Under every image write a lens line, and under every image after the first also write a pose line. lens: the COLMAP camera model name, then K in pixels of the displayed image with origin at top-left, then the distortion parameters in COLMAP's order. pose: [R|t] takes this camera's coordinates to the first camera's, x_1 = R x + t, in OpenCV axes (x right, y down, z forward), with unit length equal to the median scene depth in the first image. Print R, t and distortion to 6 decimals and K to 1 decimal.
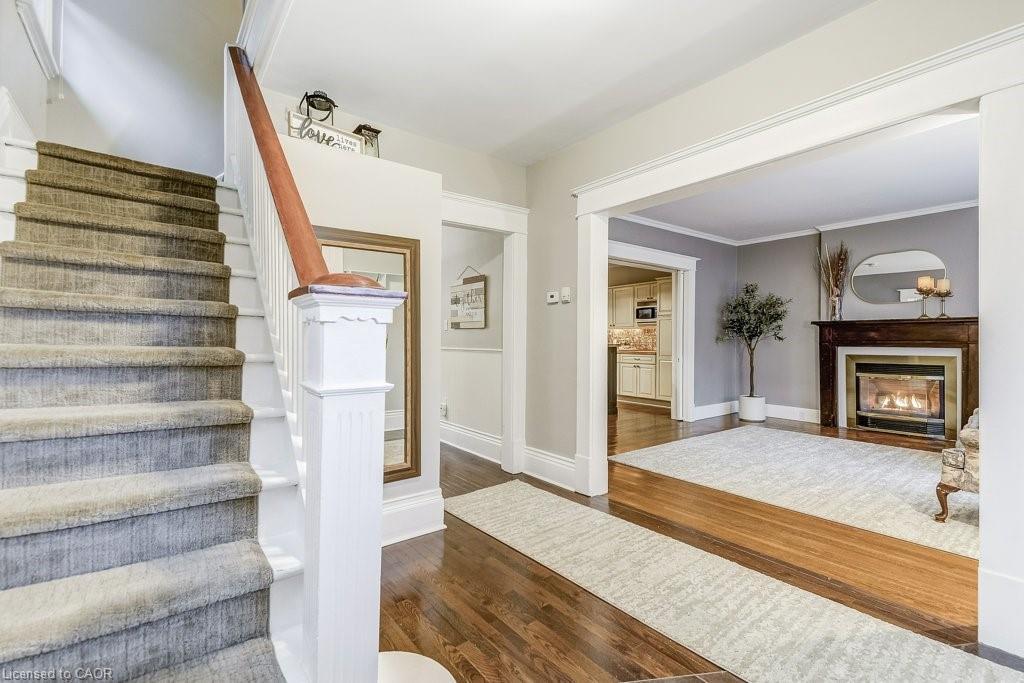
lens RADIAL K [[456.6, 0, 525.5], [0, 456.6, 336.7], [0, 0, 1]] dist [0.002706, -0.000171]
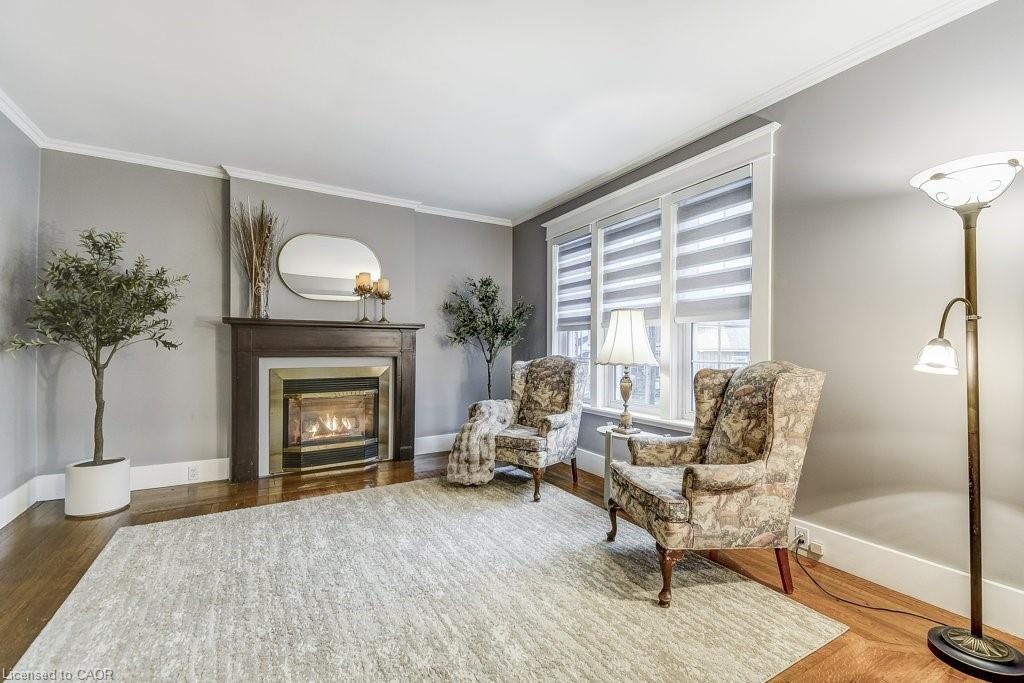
lens RADIAL K [[448.5, 0, 516.4], [0, 448.5, 347.4], [0, 0, 1]] dist [0.017509, -0.000031]
pose [[0.144504, 0.002241, 0.989502, 0.084376], [-0.009584, 0.999954, -0.000865, 0.003703], [-0.989458, -0.009359, 0.144519, 0.531937]]
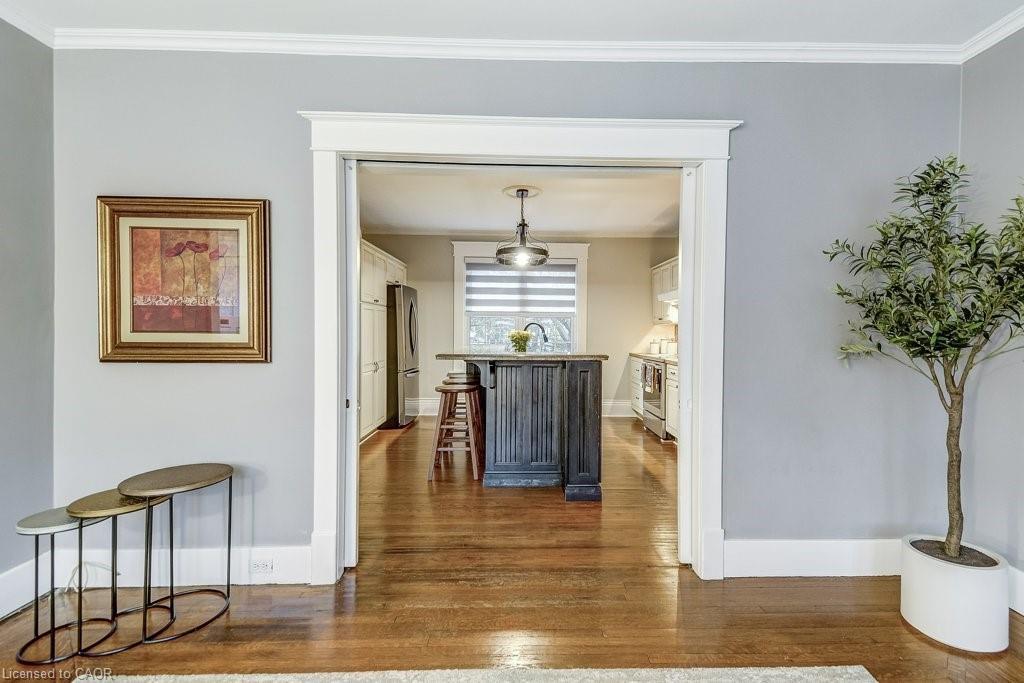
lens RADIAL K [[456.6, 0, 525.5], [0, 456.6, 336.7], [0, 0, 1]] dist [0.002706, -0.000171]
pose [[0.810487, 0.011424, -0.585645, 0.474614], [-0.001003, 0.999835, 0.018115, -0.012766], [0.585755, -0.014095, 0.810365, 0.655243]]
